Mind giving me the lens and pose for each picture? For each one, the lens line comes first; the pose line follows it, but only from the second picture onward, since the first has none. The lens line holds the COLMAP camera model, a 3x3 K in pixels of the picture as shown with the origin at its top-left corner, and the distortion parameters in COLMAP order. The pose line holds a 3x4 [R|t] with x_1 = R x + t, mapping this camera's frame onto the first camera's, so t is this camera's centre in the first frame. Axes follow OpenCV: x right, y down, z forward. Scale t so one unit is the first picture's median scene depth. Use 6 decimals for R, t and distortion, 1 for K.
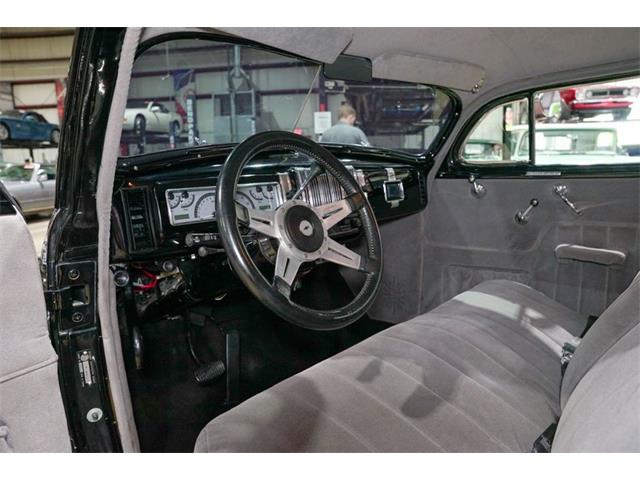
lens RADIAL K [[434.7, 0, 316.5], [0, 434.7, 242.9], [0, 0, 1]] dist [-0.136506, 0.104245]
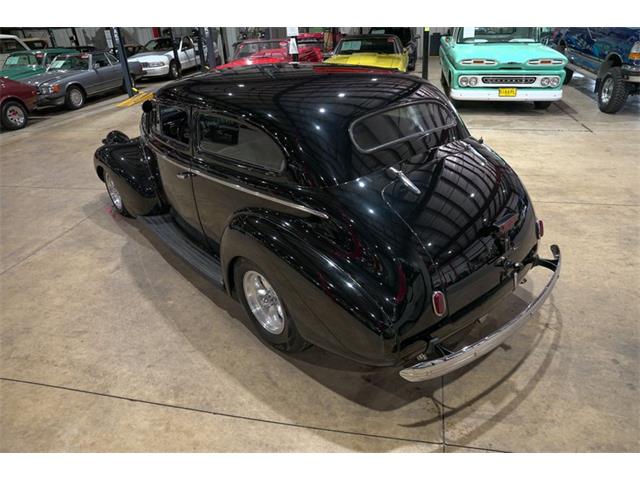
lens RADIAL K [[434.7, 0, 324.3], [0, 434.7, 238.6], [0, 0, 1]] dist [-0.136506, 0.104245]
pose [[0.996457, 0.009395, -0.083573, 0.115849], [0.016738, 0.951707, 0.306551, -0.024382], [0.082417, -0.306864, 0.948178, -0.243417]]
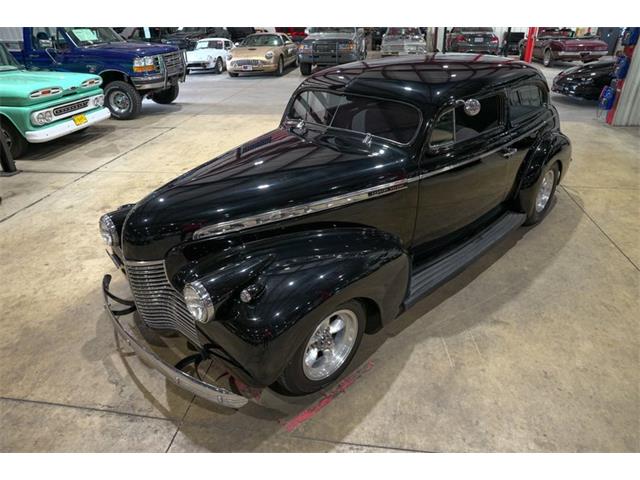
lens RADIAL K [[434.7, 0, 319.9], [0, 434.7, 241.4], [0, 0, 1]] dist [-0.136506, 0.104245]
pose [[0.030499, -0.451772, 0.891612, -0.253487], [0.198543, 0.876990, 0.437572, -0.075645], [-0.979618, 0.163678, 0.116443, 0.090309]]
